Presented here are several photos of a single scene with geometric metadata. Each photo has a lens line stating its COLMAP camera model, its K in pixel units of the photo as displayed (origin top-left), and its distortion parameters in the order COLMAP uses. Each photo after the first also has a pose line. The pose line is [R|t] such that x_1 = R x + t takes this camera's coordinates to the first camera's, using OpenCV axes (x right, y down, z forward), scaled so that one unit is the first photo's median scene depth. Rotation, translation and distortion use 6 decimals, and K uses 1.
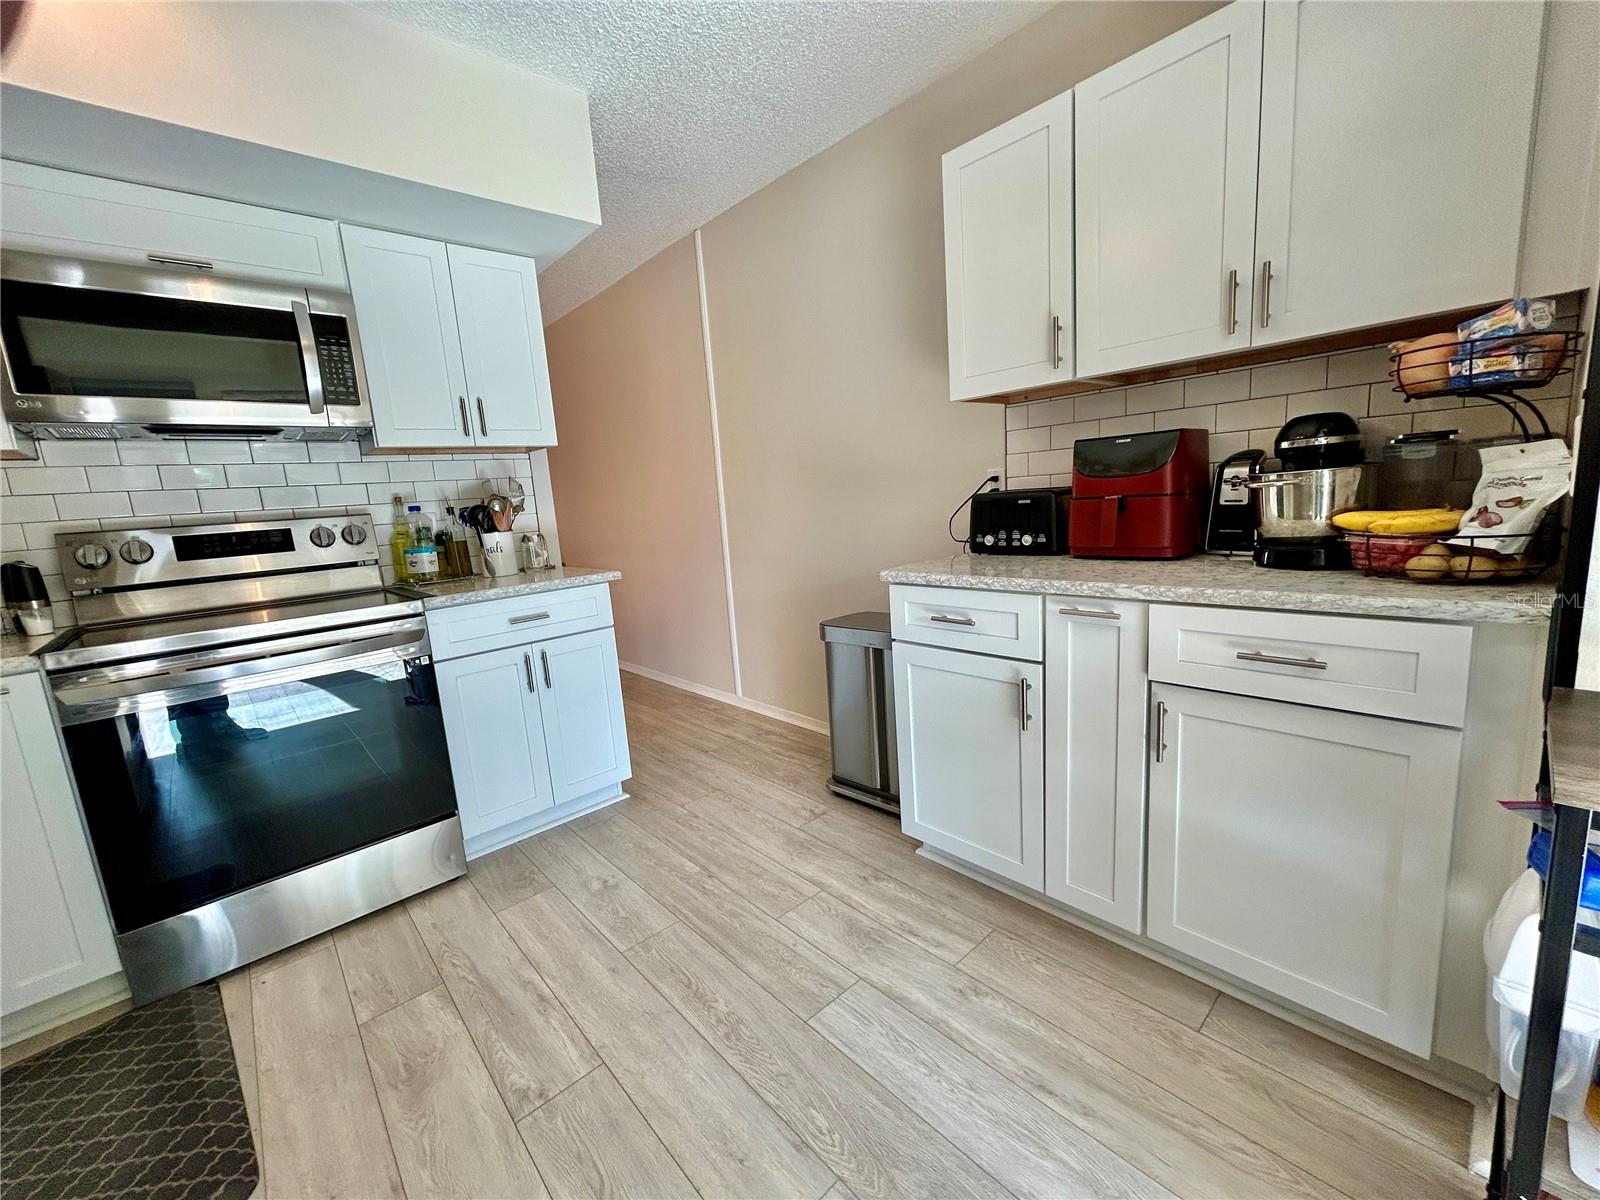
lens RADIAL K [[643.6, 0, 791.9], [0, 643.6, 600.7], [0, 0, 1]] dist [-0.004160, 0.002619]
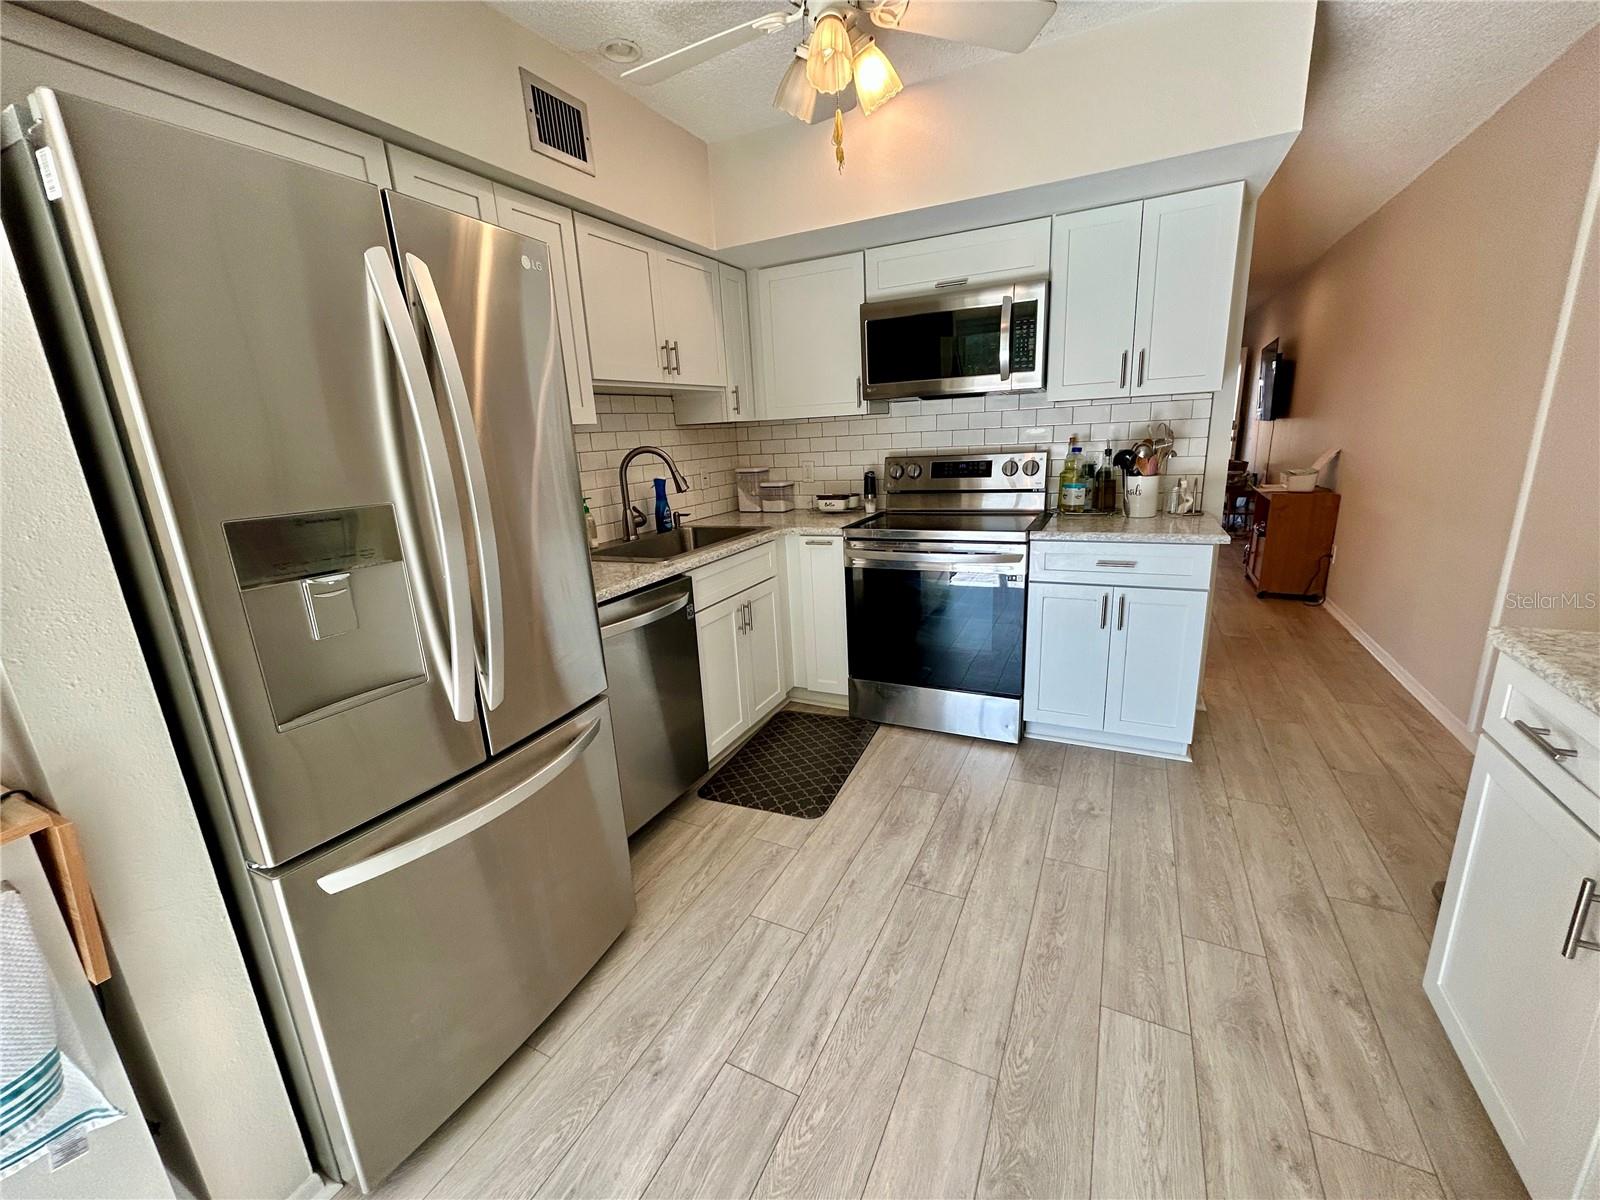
lens RADIAL K [[643.6, 0, 796.3], [0, 643.6, 597.4], [0, 0, 1]] dist [-0.004160, 0.002619]
pose [[0.366757, 0.282427, -0.886411, 0.425027], [-0.125918, 0.959108, 0.253490, -0.141930], [0.921756, 0.018645, 0.387322, 0.082565]]
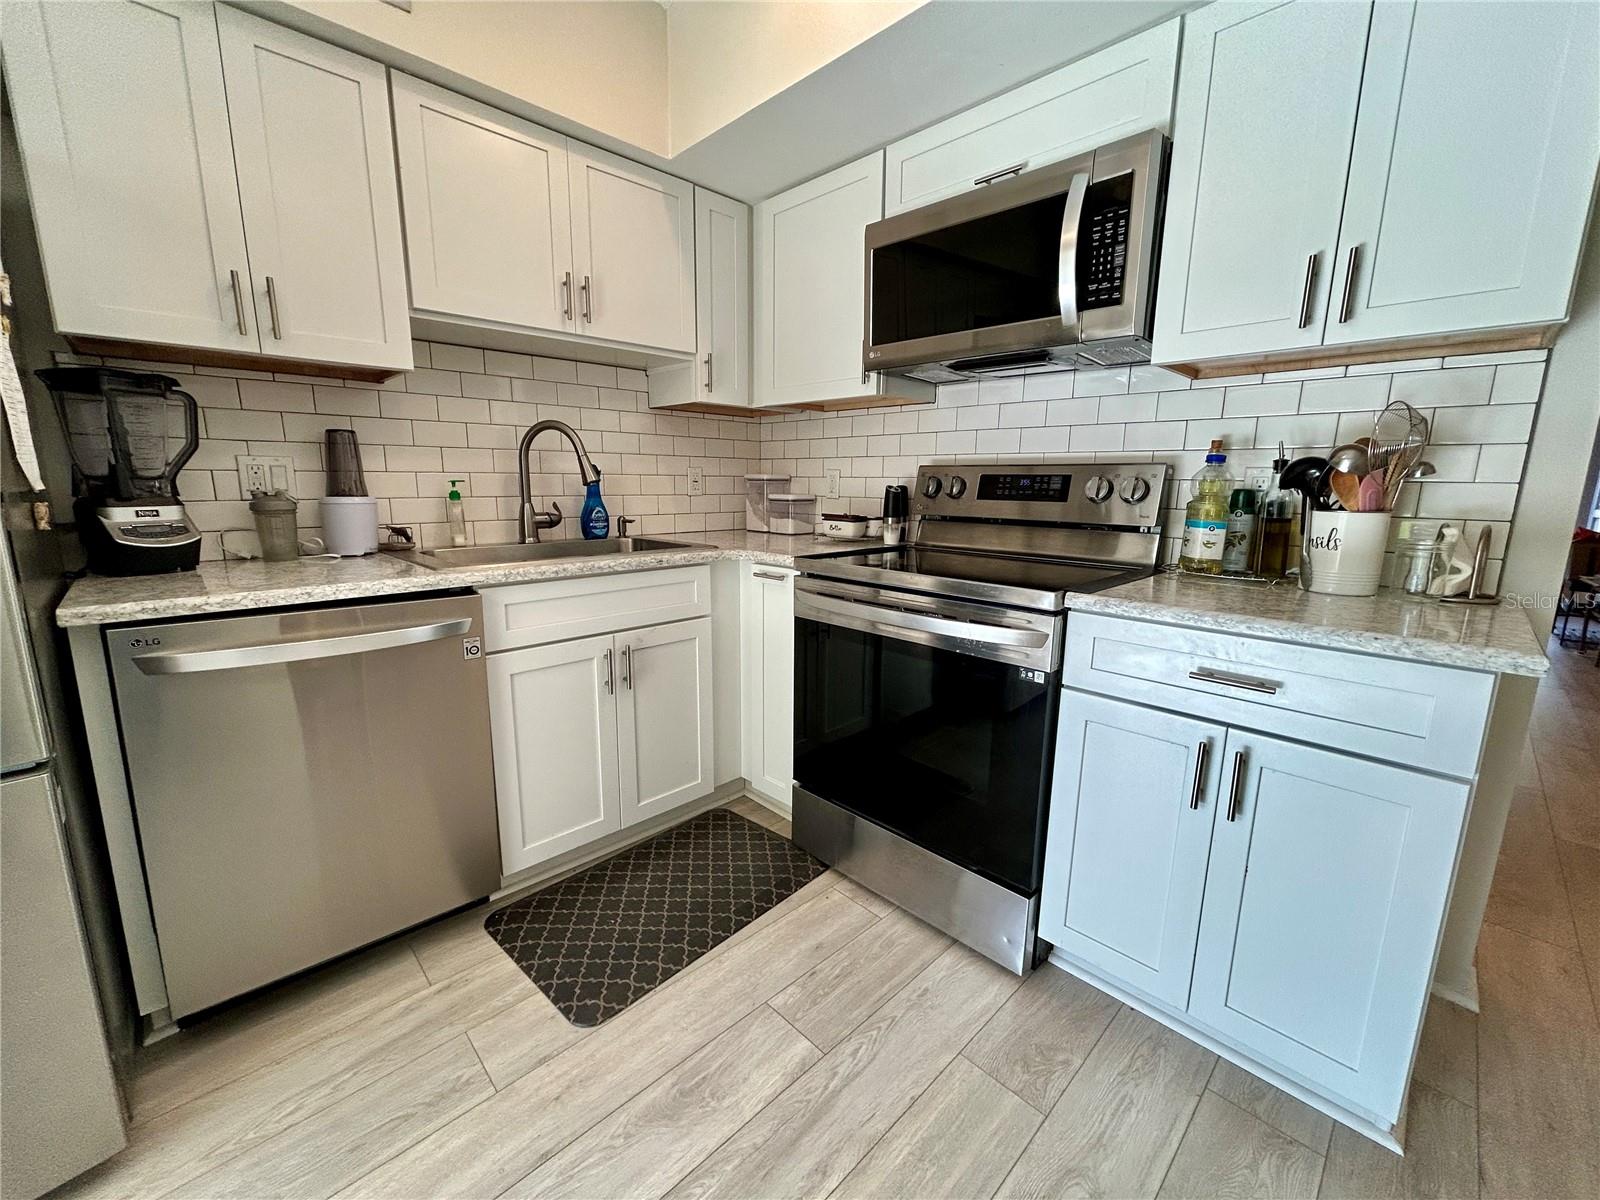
lens RADIAL K [[643.6, 0, 797.7], [0, 643.6, 597.8], [0, 0, 1]] dist [-0.004160, 0.002619]
pose [[0.036070, 0.252452, -0.966937, 0.070938], [-0.177381, 0.953820, 0.242411, -0.111010], [0.983481, 0.162772, 0.079185, 0.672733]]
